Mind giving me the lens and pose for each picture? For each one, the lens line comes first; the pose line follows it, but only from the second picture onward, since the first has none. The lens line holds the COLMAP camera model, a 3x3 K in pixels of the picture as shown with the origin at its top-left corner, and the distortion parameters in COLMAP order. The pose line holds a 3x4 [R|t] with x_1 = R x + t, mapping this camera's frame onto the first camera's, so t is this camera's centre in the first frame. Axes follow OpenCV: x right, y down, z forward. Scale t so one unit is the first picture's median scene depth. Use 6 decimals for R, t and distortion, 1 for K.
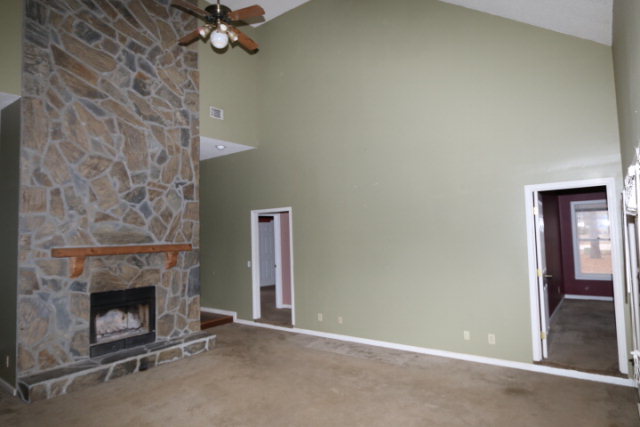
lens RADIAL K [[390.9, 0, 320.0], [0, 390.9, 213.5], [0, 0, 1]] dist [-0.001695, 0.000003]
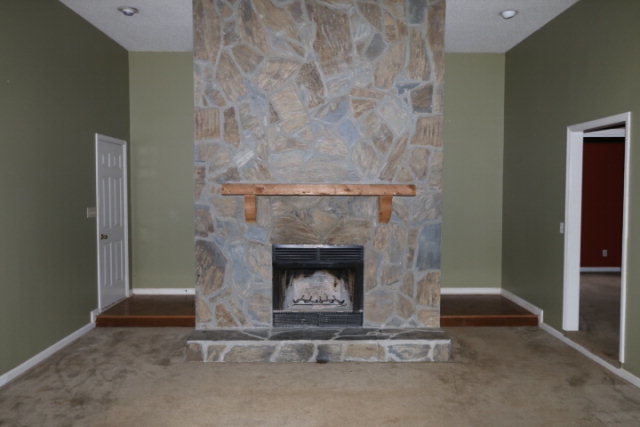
lens RADIAL K [[523.3, 0, 320.0], [0, 523.3, 213.5], [0, 0, 1]] dist [-0.007842, -0.001343]
pose [[0.609395, 0.068452, -0.789906, 0.251221], [0.025173, 0.994094, 0.105567, 0.036261], [0.792467, -0.084216, 0.604073, 0.431158]]
